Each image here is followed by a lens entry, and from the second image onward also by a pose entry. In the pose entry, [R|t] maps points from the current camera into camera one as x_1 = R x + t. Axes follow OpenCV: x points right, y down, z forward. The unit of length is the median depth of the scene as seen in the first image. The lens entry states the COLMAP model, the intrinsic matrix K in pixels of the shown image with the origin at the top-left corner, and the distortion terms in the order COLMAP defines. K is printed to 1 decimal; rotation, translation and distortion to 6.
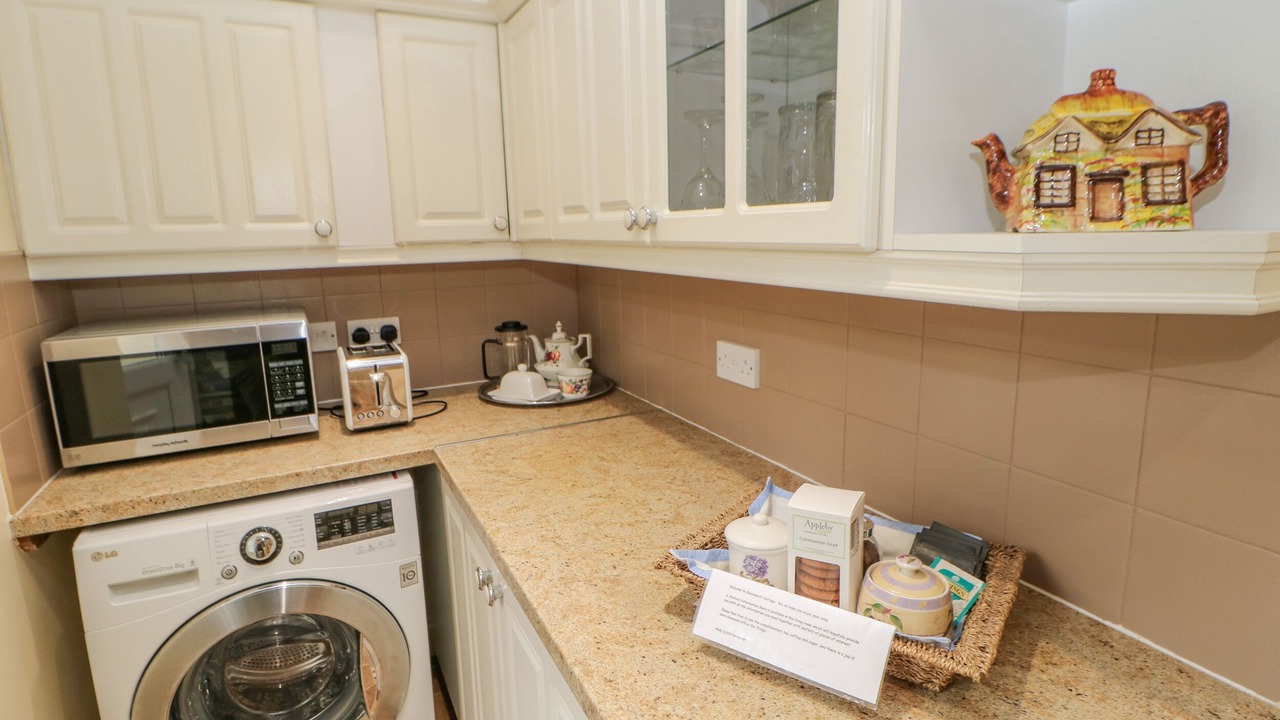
lens RADIAL K [[664.3, 0, 650.7], [0, 664.3, 345.3], [0, 0, 1]] dist [0.001848, -0.016193]
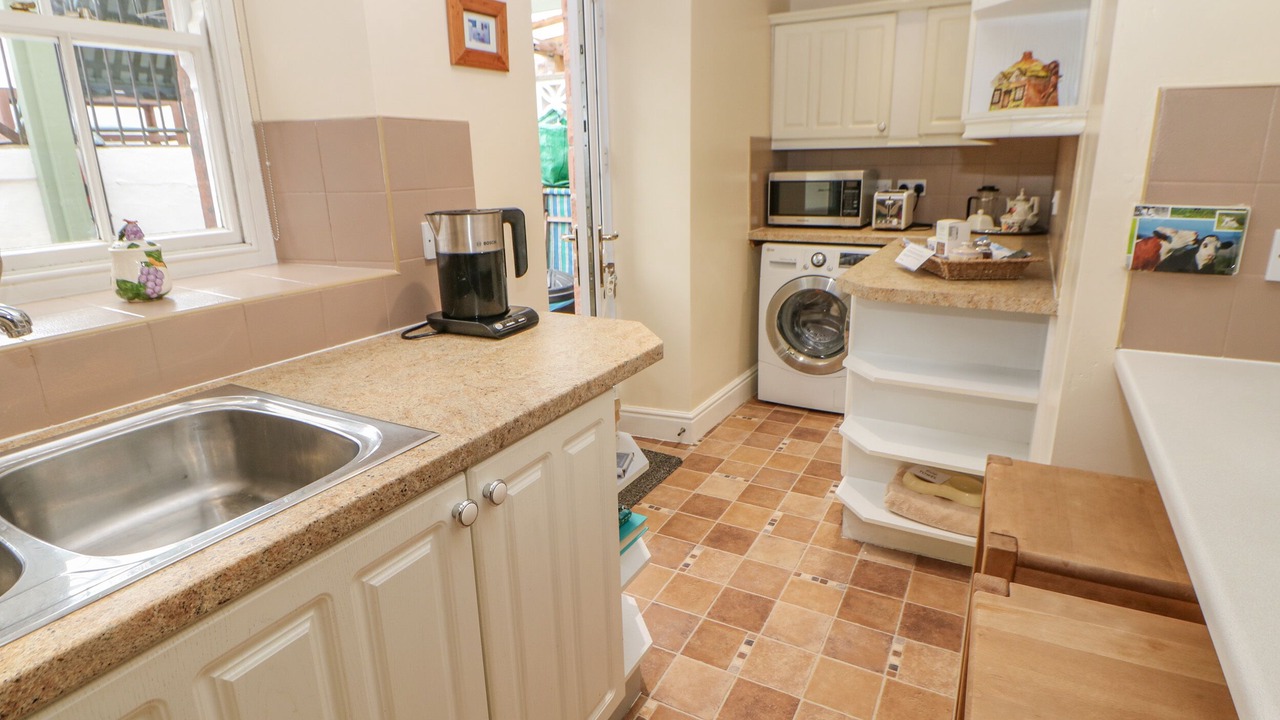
lens RADIAL K [[664.3, 0, 650.7], [0, 664.3, 345.3], [0, 0, 1]] dist [0.001848, -0.016193]
pose [[0.547260, 0.235687, -0.803093, 0.965651], [-0.139214, 0.971799, 0.190332, 0.196858], [0.825304, 0.007640, 0.564637, -0.772484]]
